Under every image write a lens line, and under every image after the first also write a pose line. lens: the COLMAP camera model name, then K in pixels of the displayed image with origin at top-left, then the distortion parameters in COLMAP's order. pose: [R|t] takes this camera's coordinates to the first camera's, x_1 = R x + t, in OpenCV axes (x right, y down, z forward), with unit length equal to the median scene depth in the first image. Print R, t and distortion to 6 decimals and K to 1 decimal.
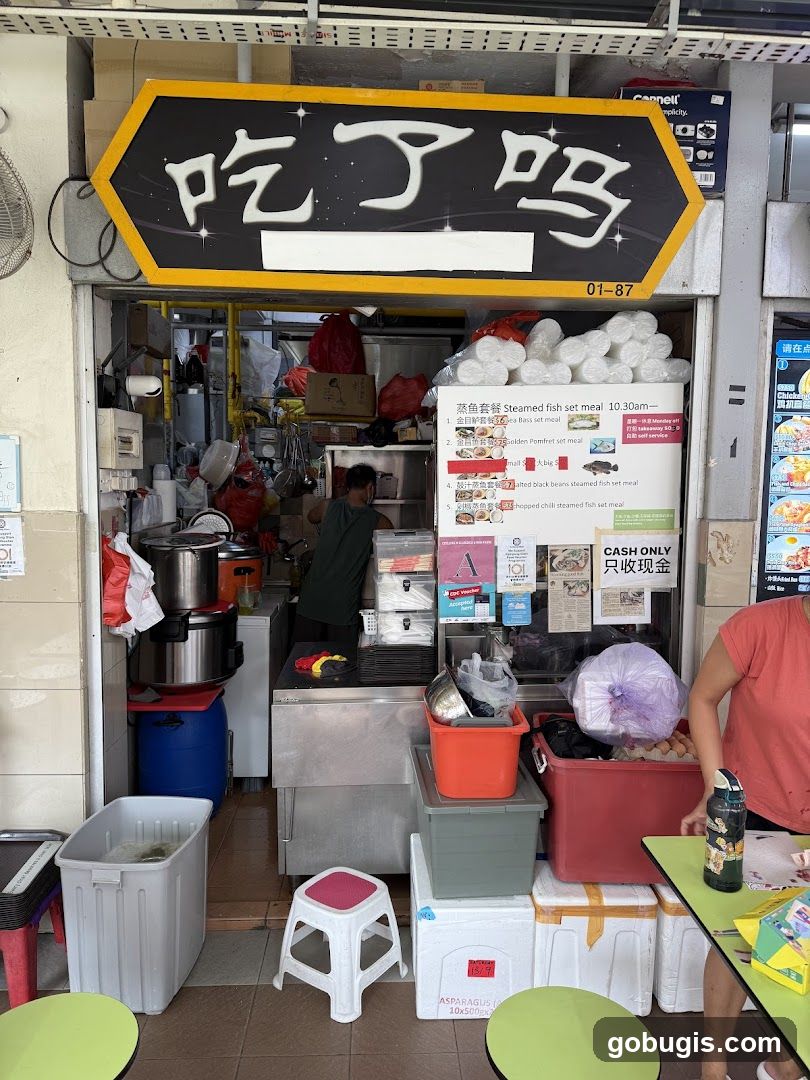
lens RADIAL K [[711.0, 0, 417.3], [0, 711.0, 545.1], [0, 0, 1]] dist [0.040458, -0.035888]
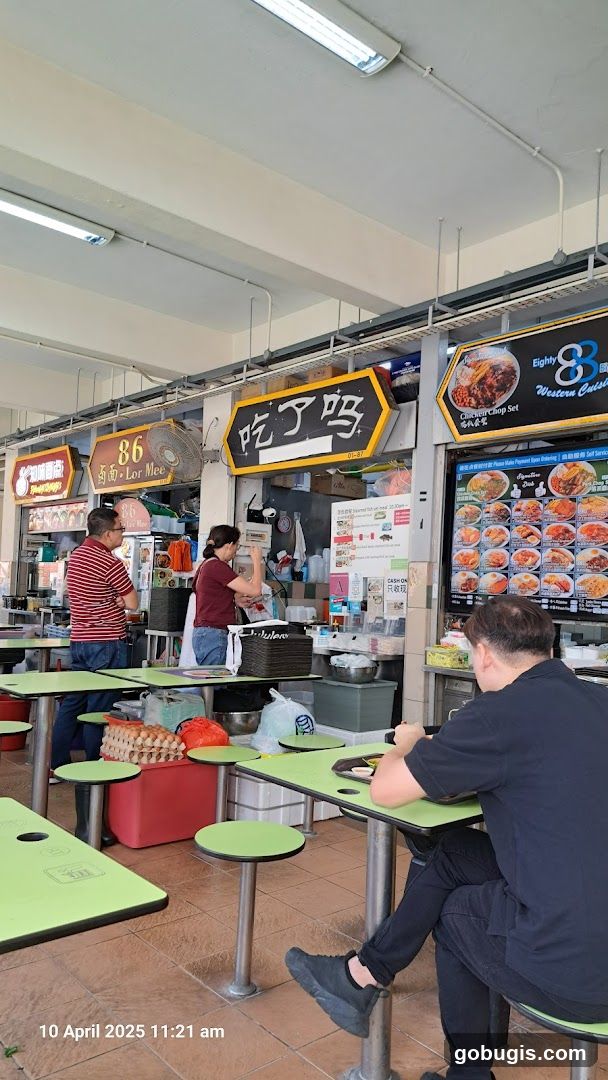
lens RADIAL K [[767.2, 0, 309.3], [0, 767.2, 609.4], [0, 0, 1]] dist [0.072600, -0.012203]
pose [[0.632991, 0.032891, -0.773460, 1.901245], [-0.104950, 0.993519, -0.043641, 0.217725], [0.767012, 0.108799, 0.632341, -0.514038]]
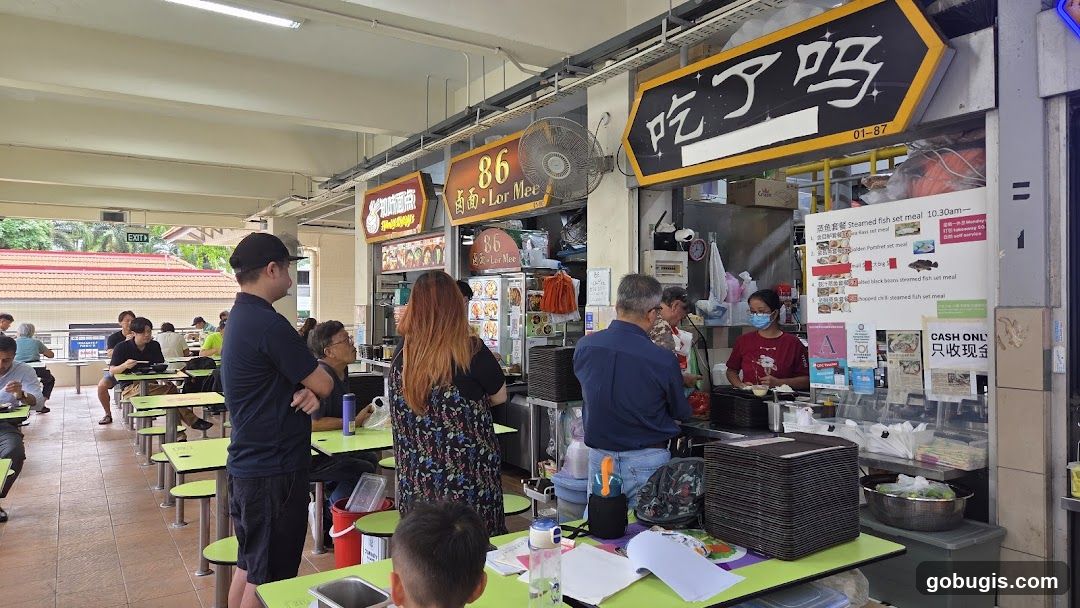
lens RADIAL K [[705.6, 0, 544.3], [0, 705.6, 305.4], [0, 0, 1]] dist [0.040736, -0.025037]
pose [[0.517530, -0.012603, -0.855572, 1.016669], [-0.064257, 0.996496, -0.053548, 0.066658], [0.853249, 0.082689, 0.514907, -0.152848]]
